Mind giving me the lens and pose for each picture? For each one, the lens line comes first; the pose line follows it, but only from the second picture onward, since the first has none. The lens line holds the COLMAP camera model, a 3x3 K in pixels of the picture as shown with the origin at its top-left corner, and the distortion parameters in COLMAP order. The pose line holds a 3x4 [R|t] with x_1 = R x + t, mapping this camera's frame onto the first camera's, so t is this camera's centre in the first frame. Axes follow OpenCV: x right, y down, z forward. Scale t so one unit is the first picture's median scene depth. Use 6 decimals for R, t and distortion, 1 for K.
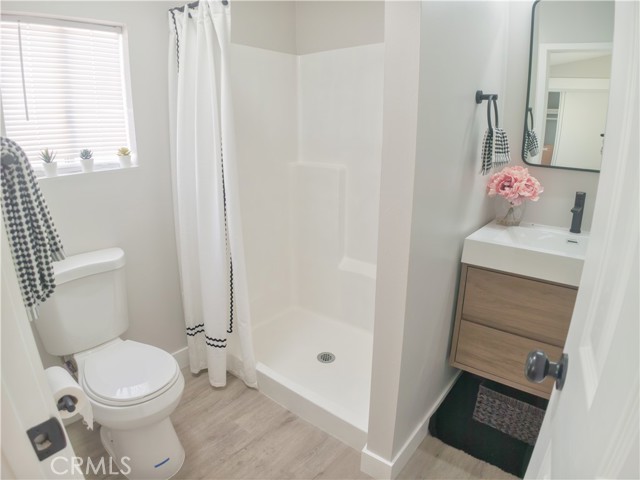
lens RADIAL K [[365.4, 0, 320.0], [0, 365.4, 240.0], [0, 0, 1]] dist [-0.138013, 0.016608]
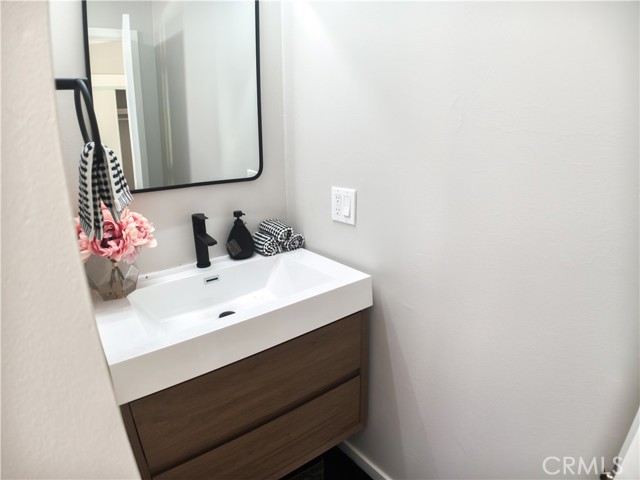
lens RADIAL K [[365.4, 0, 320.0], [0, 365.4, 240.0], [0, 0, 1]] dist [-0.138013, 0.016608]
pose [[0.216363, -0.285733, 0.933565, 0.063744], [0.288205, 0.932295, 0.218550, -0.178491], [-0.932805, 0.221772, 0.284063, 0.506141]]
